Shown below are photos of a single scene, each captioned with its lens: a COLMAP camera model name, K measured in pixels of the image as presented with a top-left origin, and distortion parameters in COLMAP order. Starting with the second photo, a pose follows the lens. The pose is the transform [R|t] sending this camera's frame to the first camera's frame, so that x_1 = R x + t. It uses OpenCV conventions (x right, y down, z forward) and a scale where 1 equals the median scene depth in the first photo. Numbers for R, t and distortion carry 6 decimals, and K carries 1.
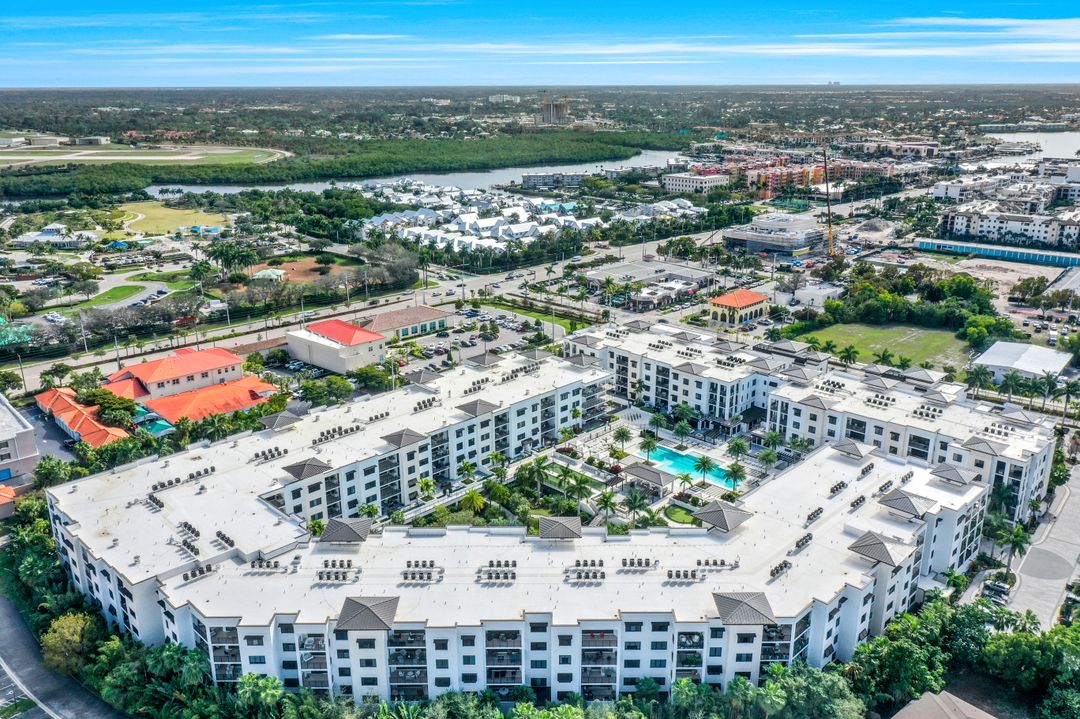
lens RADIAL K [[859.4, 0, 540.0], [0, 859.4, 359.5], [0, 0, 1]] dist [-0.002882, 0.003415]
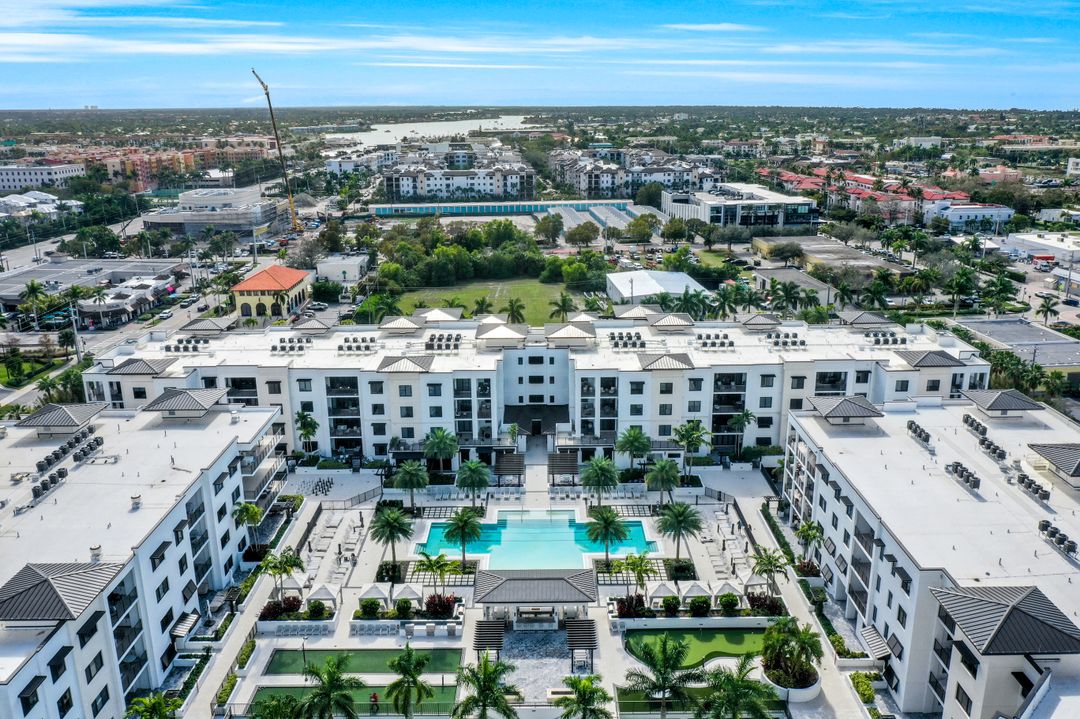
lens RADIAL K [[859.4, 0, 540.0], [0, 859.4, 359.5], [0, 0, 1]] dist [-0.002882, 0.003415]
pose [[0.707213, -0.203363, 0.677122, -0.064137], [0.222043, 0.973166, 0.060365, -0.003370], [-0.671228, 0.107659, 0.733391, 0.281940]]
